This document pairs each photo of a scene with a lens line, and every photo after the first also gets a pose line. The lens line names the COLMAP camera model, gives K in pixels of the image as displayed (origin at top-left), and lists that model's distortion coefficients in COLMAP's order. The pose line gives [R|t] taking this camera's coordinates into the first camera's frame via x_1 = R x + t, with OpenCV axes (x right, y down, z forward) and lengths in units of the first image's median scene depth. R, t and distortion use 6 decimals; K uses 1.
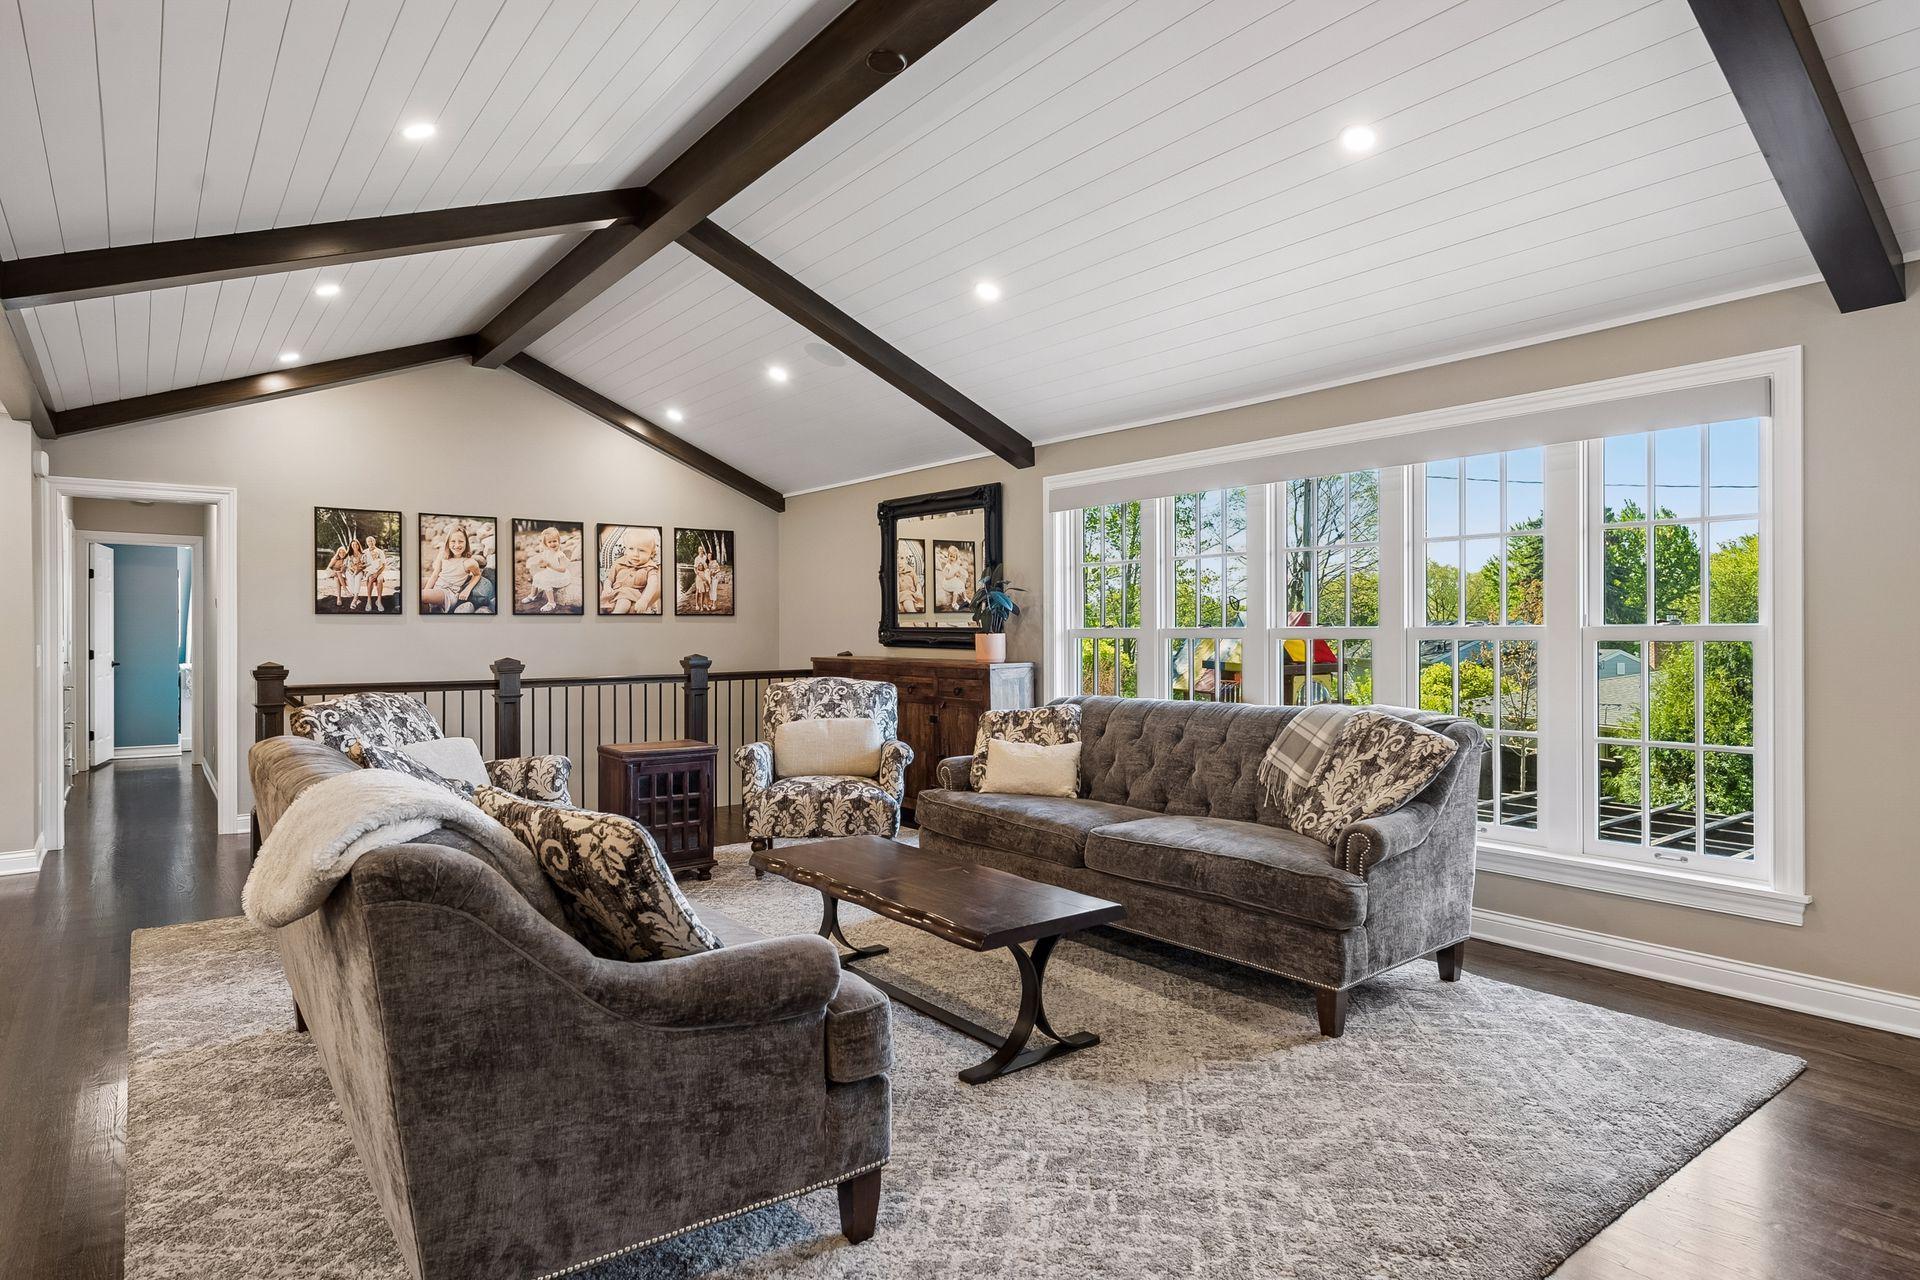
lens RADIAL K [[1060.3, 0, 963.8], [0, 1060.3, 636.8], [0, 0, 1]] dist [0.012240, -0.002580]
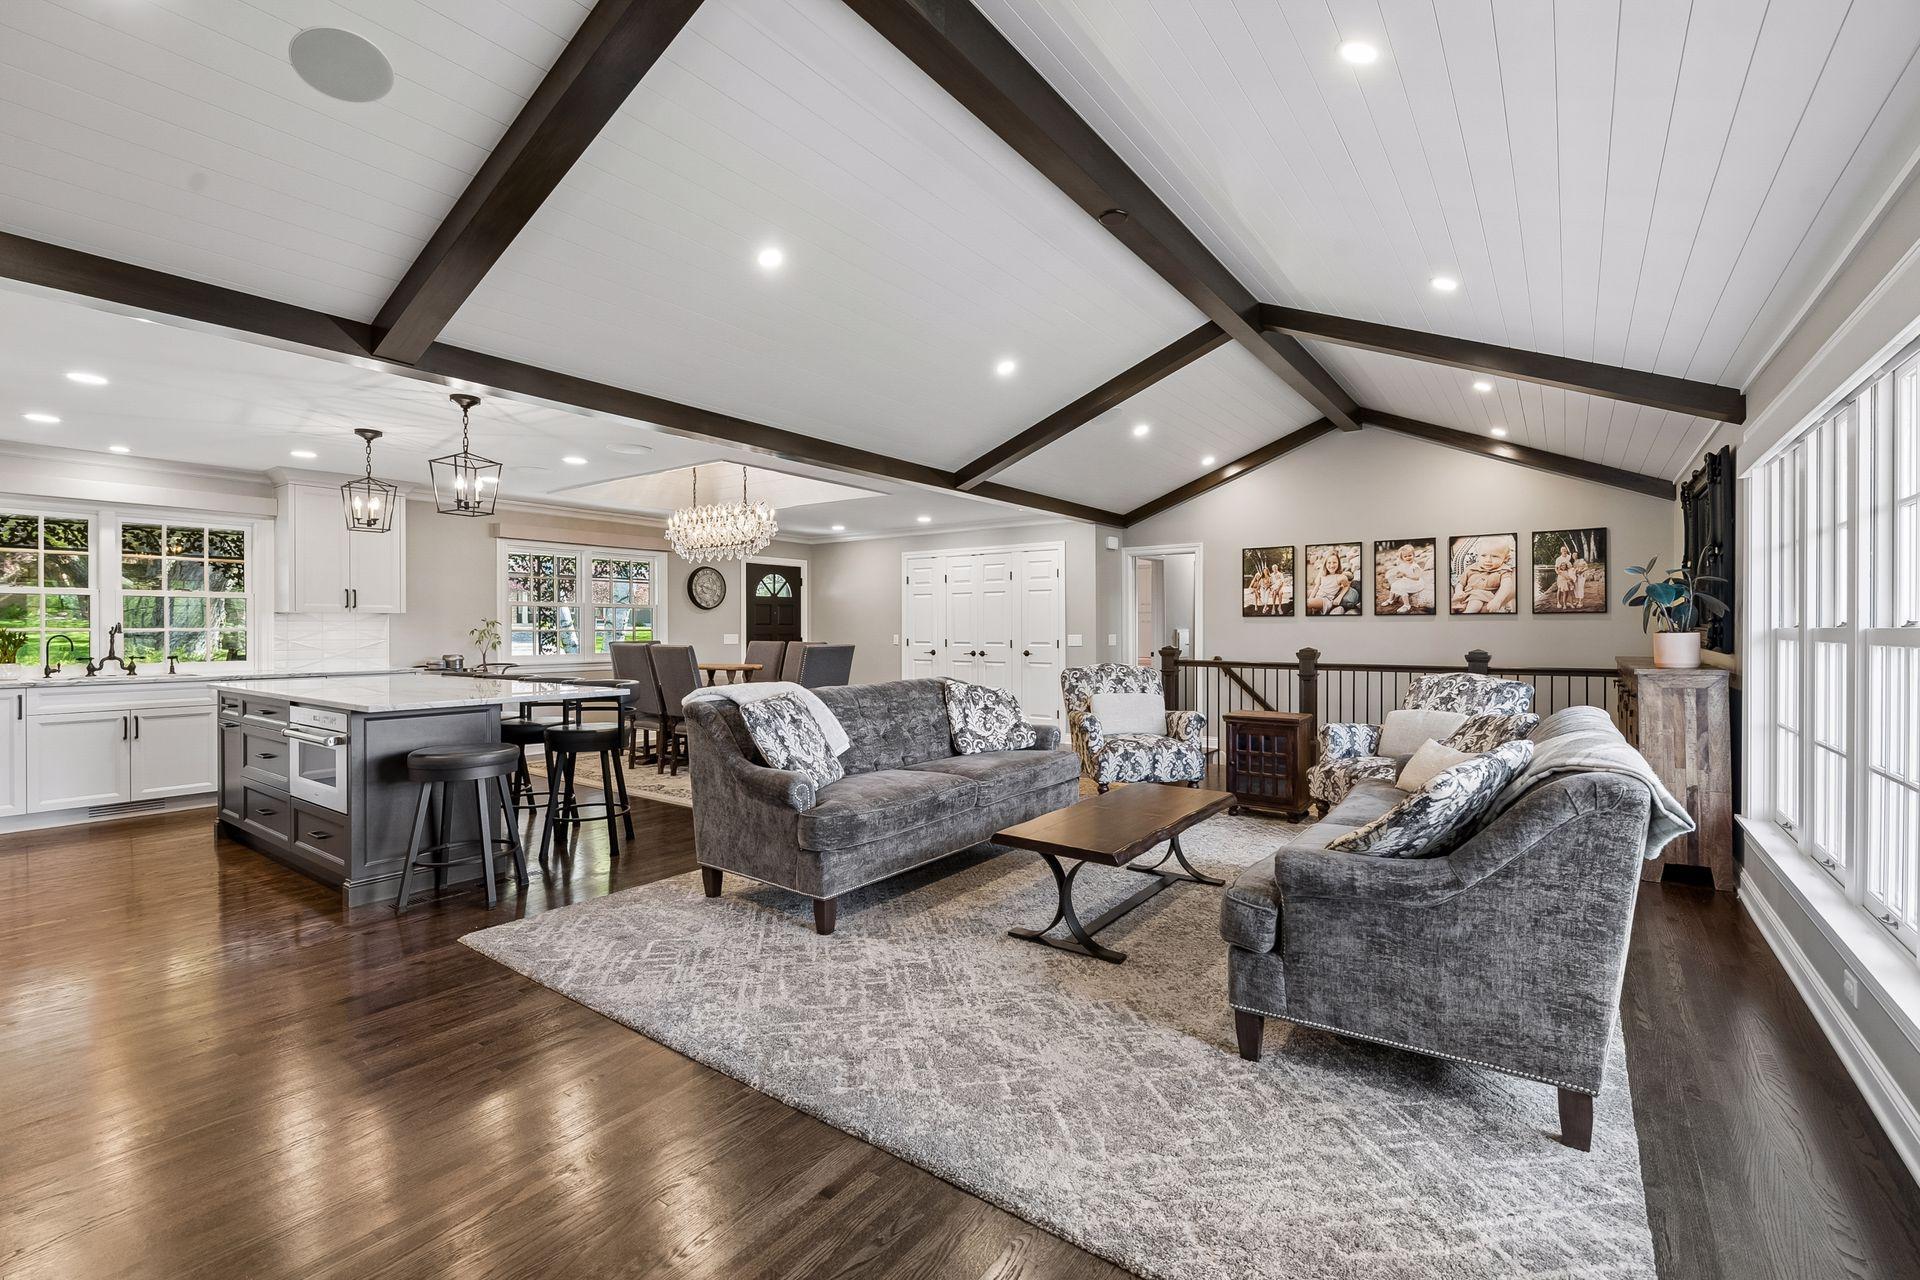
lens RADIAL K [[833.8, 0, 958.7], [0, 833.8, 633.2], [0, 0, 1]] dist [0.000409, -0.001419]
pose [[0.277609, 0.009302, -0.960649, 0.443091], [-0.006107, 0.999950, 0.007918, -0.004059], [0.960675, 0.003668, 0.277651, 0.242855]]
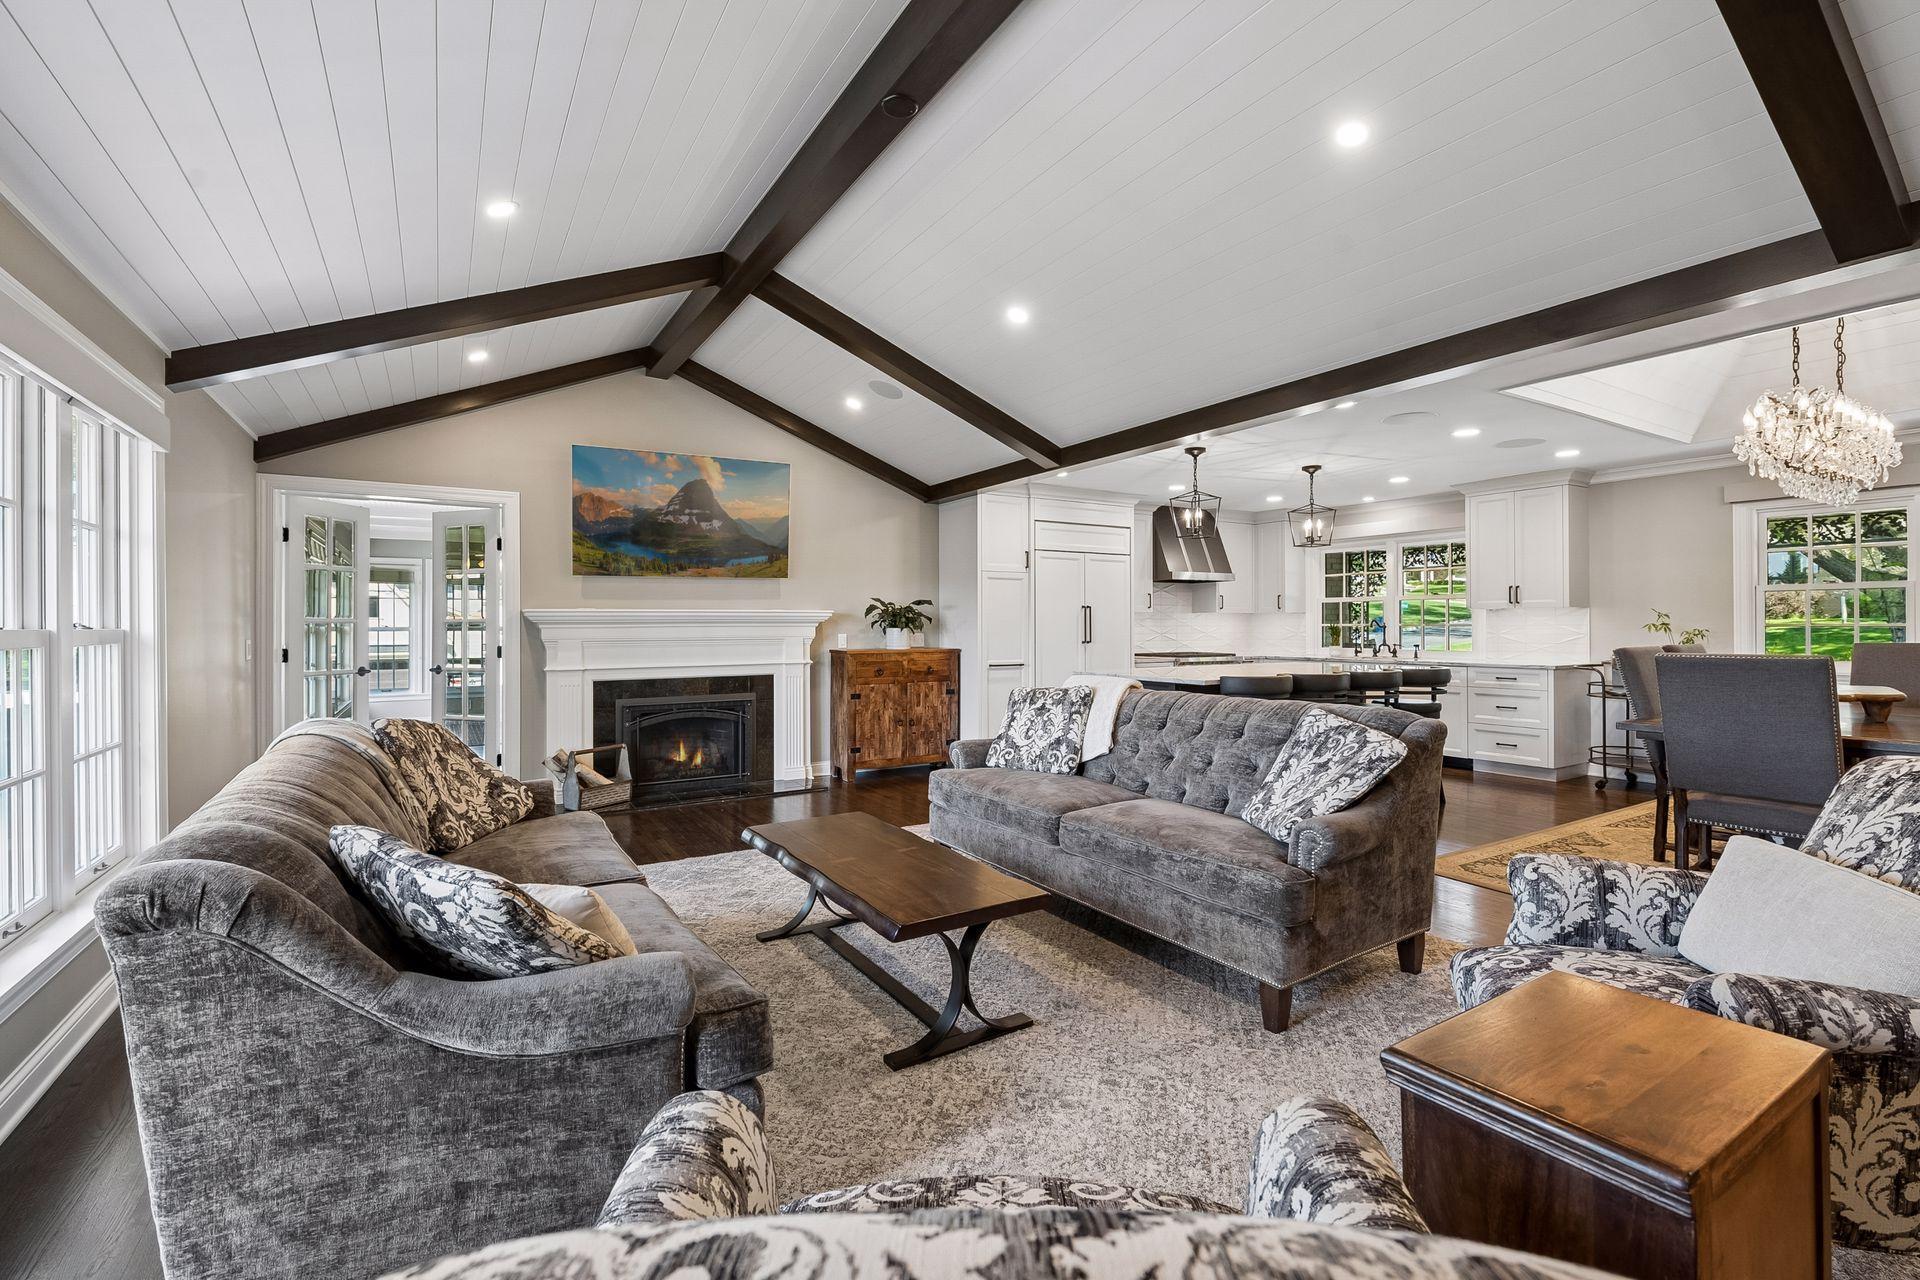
lens RADIAL K [[839.5, 0, 963.7], [0, 839.5, 618.3], [0, 0, 1]] dist [0.004776, -0.004861]
pose [[-0.995025, 0.008813, 0.099233, -0.106469], [0.008420, 0.999955, -0.004379, -0.004893], [-0.099267, -0.003522, -0.995055, 0.893958]]
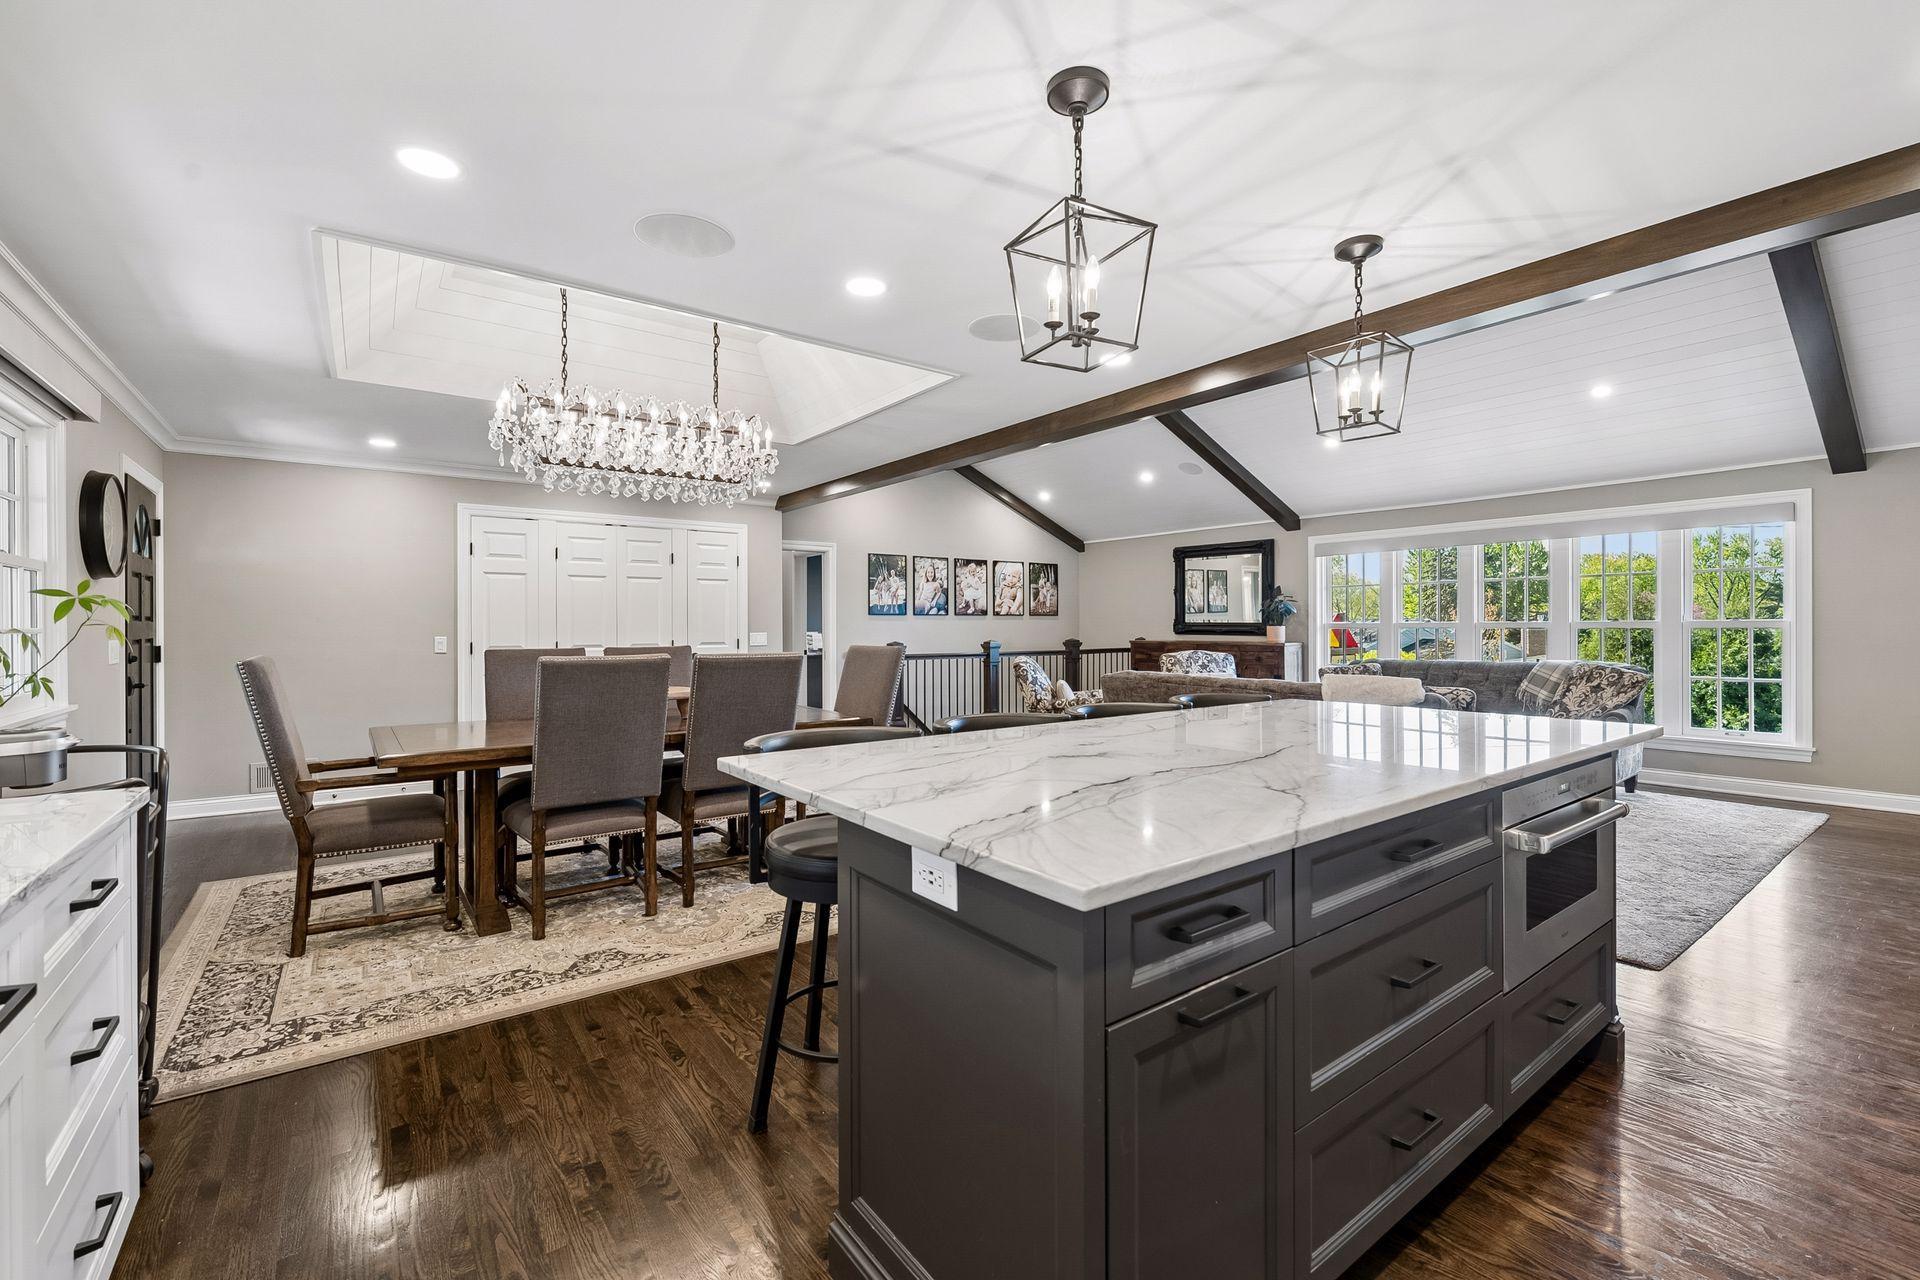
lens RADIAL K [[810.4, 0, 956.3], [0, 810.4, 631.7], [0, 0, 1]] dist [0.001275, -0.000095]
pose [[0.999850, -0.000300, -0.017338, -0.426358], [0.000315, 1.000000, 0.000813, 0.004541], [0.017337, -0.000818, 0.999849, -0.308164]]
